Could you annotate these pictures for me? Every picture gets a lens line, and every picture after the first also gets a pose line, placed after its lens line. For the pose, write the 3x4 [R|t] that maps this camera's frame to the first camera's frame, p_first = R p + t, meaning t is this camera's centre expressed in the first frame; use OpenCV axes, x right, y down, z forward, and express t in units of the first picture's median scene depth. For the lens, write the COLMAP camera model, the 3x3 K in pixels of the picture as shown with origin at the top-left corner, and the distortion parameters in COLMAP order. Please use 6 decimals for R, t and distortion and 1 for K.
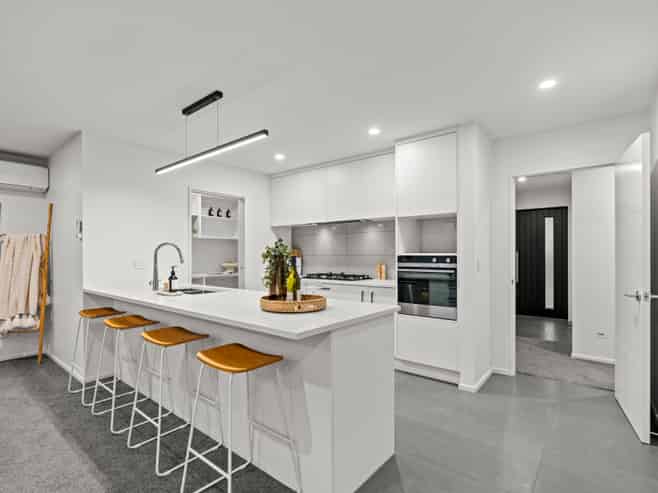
lens RADIAL K [[331.3, 0, 325.5], [0, 331.3, 251.1], [0, 0, 1]] dist [-0.000355, 0.000080]
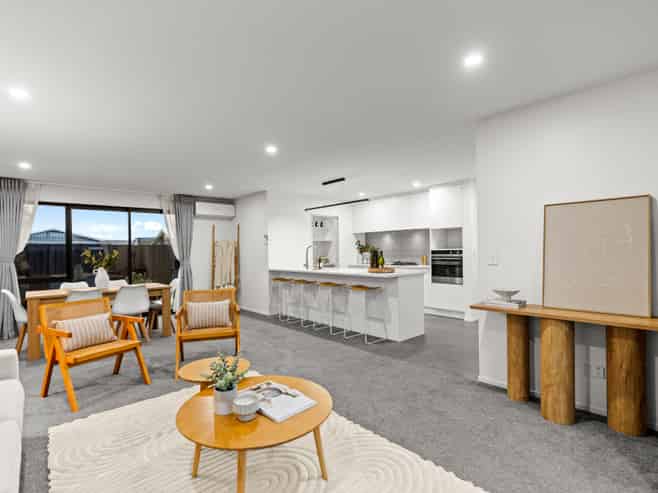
lens RADIAL K [[331.3, 0, 325.5], [0, 331.3, 251.1], [0, 0, 1]] dist [-0.000355, 0.000080]
pose [[0.988250, -0.012908, -0.152302, -0.072113], [0.014686, 0.999836, 0.010560, -0.009136], [0.152140, -0.012673, 0.988278, -0.838293]]
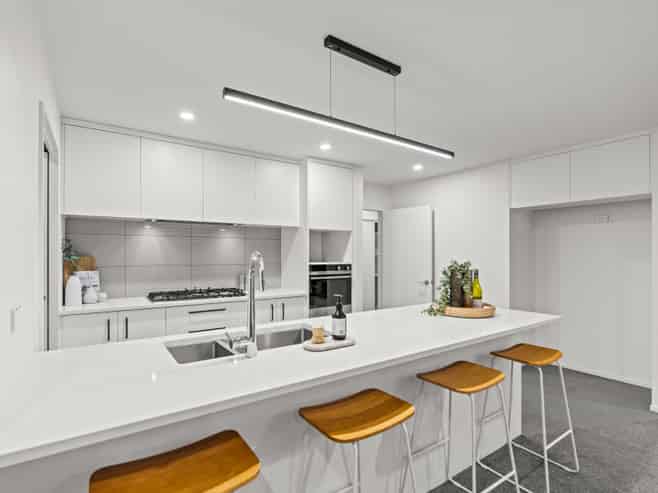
lens RADIAL K [[331.3, 0, 325.5], [0, 331.3, 251.1], [0, 0, 1]] dist [-0.000355, 0.000080]
pose [[0.286917, 0.014755, 0.957842, -0.763588], [-0.009342, 0.999877, -0.012605, -0.017341], [-0.957910, -0.005331, 0.287019, 0.628622]]
